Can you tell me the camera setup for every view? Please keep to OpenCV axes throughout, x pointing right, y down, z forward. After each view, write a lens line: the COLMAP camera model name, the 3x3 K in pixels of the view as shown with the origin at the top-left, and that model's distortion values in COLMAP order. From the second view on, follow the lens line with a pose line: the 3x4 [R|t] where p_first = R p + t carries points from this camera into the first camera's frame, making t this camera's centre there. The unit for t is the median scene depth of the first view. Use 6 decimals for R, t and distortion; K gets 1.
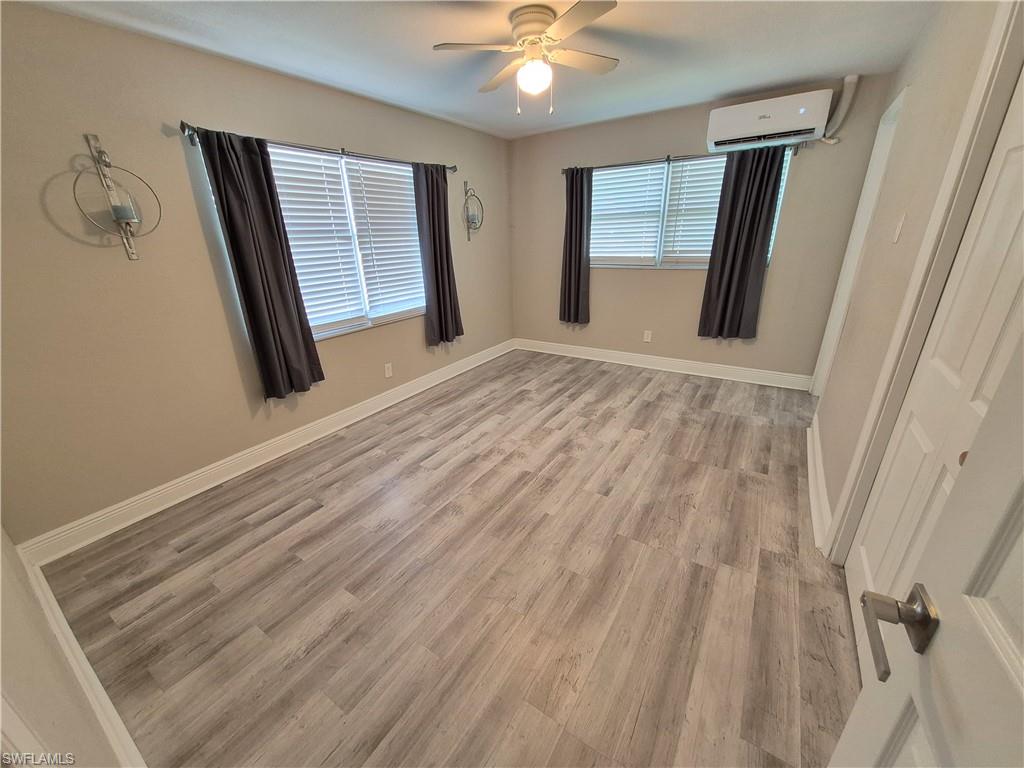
lens RADIAL K [[401.8, 0, 503.7], [0, 401.8, 390.9], [0, 0, 1]] dist [0.000534, -0.000438]
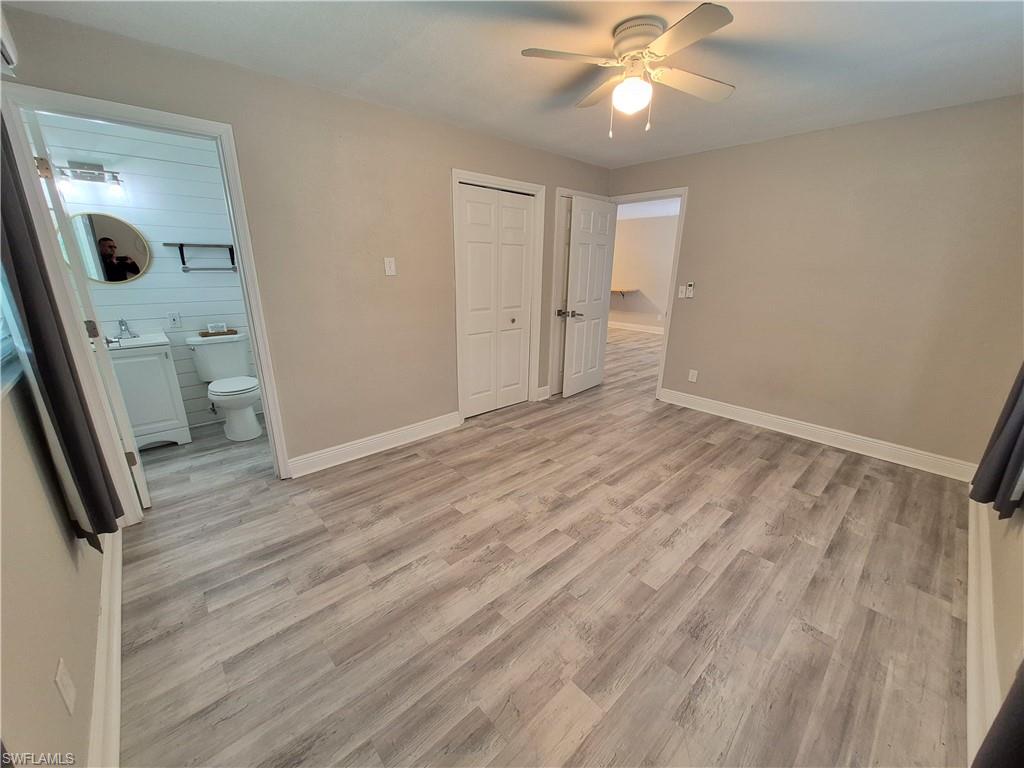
lens RADIAL K [[401.8, 0, 503.7], [0, 401.8, 390.9], [0, 0, 1]] dist [0.000534, -0.000438]
pose [[-0.968976, -0.046622, 0.242716, 0.075699], [0.114744, 0.784938, 0.608857, -0.613797], [-0.218903, 0.617818, -0.755236, 1.577822]]
